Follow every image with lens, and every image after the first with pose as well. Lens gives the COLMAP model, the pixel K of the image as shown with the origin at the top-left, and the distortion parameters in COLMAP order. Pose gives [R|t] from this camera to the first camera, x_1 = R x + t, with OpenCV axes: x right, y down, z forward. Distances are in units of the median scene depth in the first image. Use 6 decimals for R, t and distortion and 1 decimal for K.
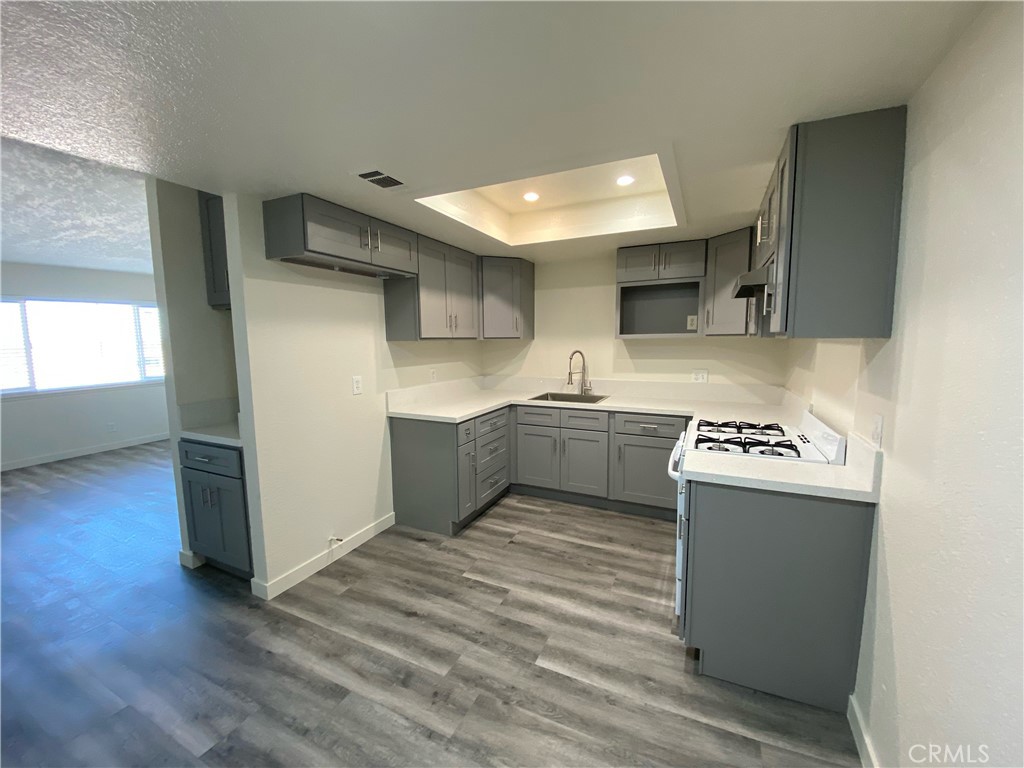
lens RADIAL K [[414.4, 0, 511.6], [0, 414.4, 388.5], [0, 0, 1]] dist [-0.019287, -0.001009]
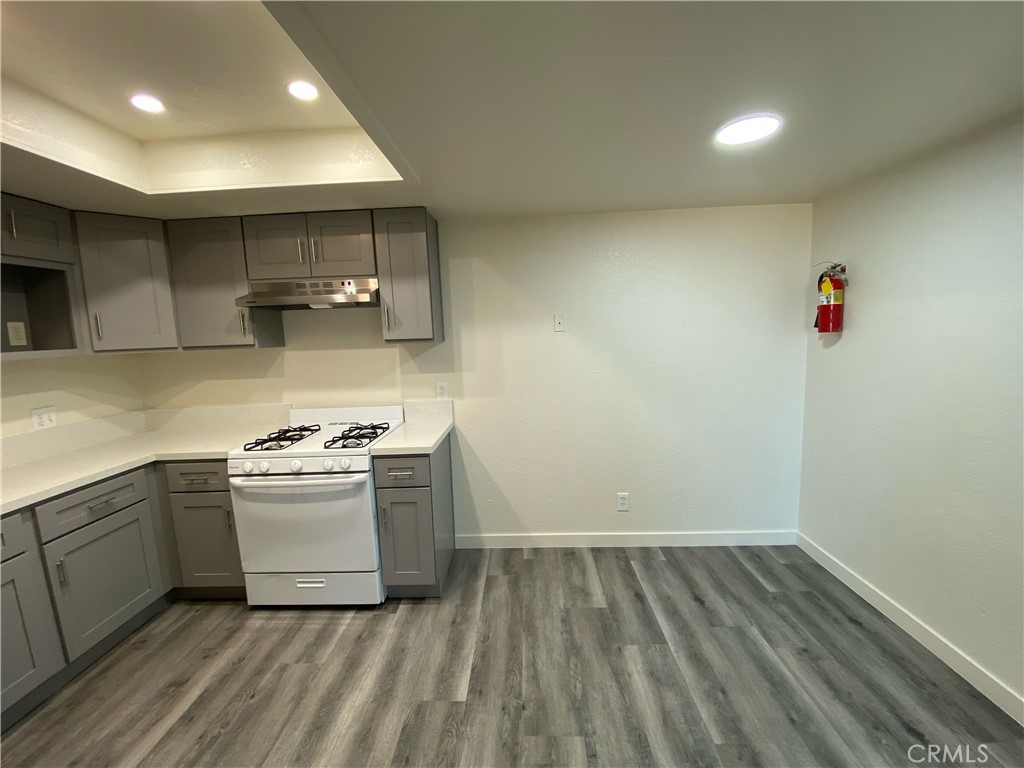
lens RADIAL K [[414.4, 0, 511.9], [0, 414.4, 376.9], [0, 0, 1]] dist [-0.019287, -0.001009]
pose [[-0.396434, -0.076353, 0.914883, -0.739182], [0.152276, 0.977263, 0.147543, -0.141737], [-0.905346, 0.197806, -0.375793, 1.083703]]
